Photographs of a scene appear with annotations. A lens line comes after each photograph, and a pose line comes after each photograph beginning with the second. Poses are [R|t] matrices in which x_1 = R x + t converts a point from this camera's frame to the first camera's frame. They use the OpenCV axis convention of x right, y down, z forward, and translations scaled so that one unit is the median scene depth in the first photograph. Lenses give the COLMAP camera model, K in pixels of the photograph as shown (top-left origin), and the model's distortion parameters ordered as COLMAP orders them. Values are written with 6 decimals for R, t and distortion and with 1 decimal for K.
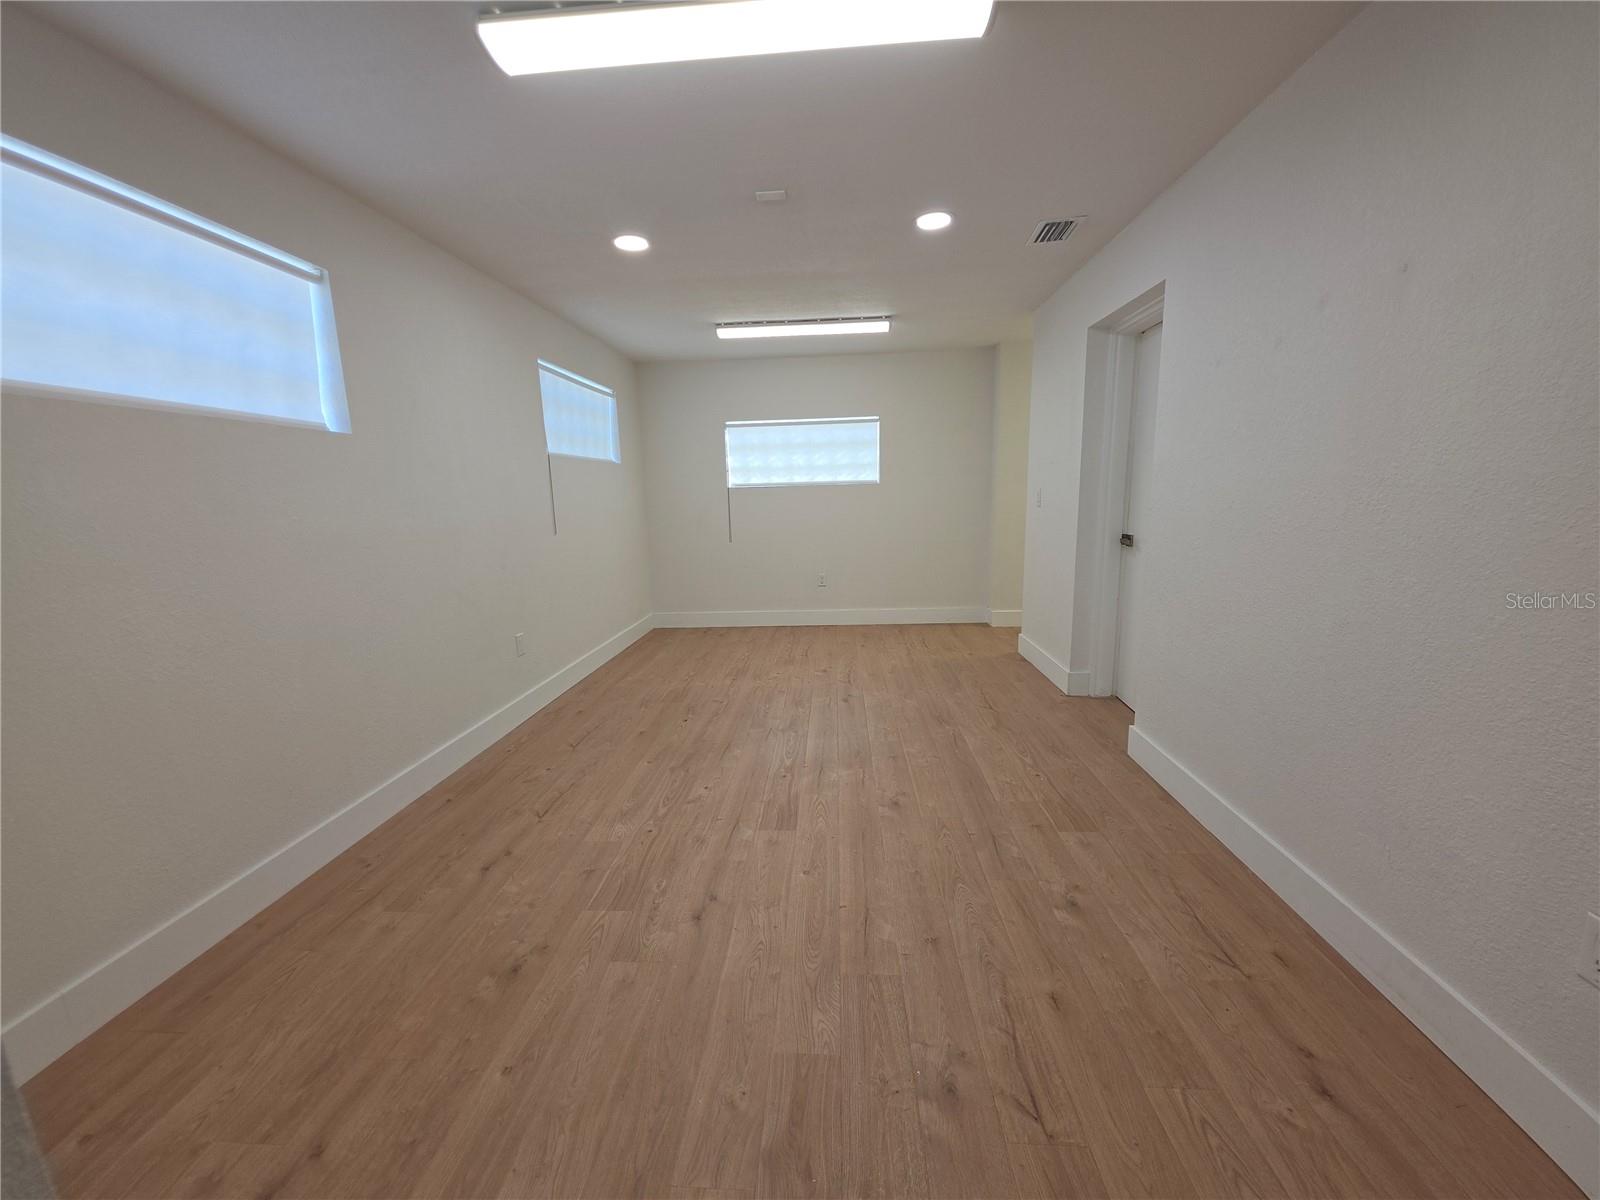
lens RADIAL K [[660.8, 0, 801.9], [0, 660.8, 597.4], [0, 0, 1]] dist [0.002177, -0.001155]
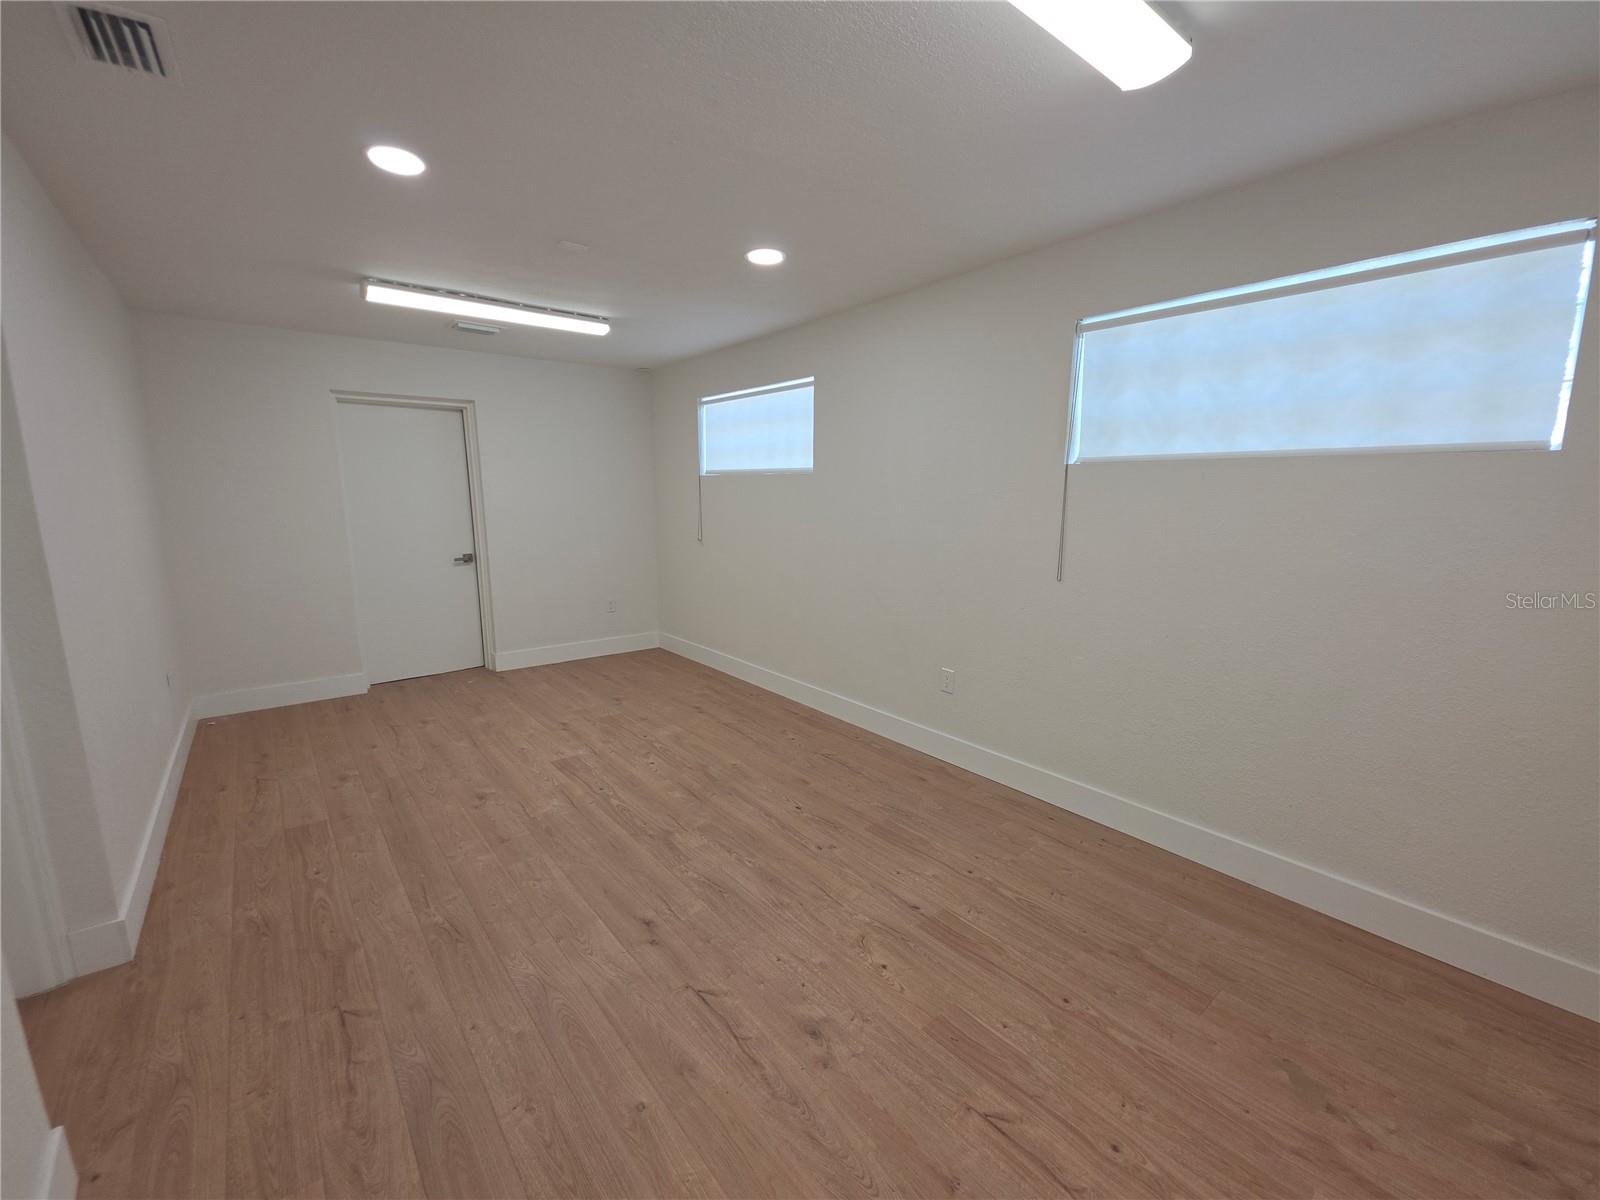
lens RADIAL K [[660.8, 0, 794.2], [0, 660.8, 603.9], [0, 0, 1]] dist [0.002177, -0.001155]
pose [[-0.741526, 0.142511, -0.655614, 0.378079], [-0.088118, 0.948029, 0.305739, -0.348346], [0.665112, 0.284485, -0.690430, 1.753036]]
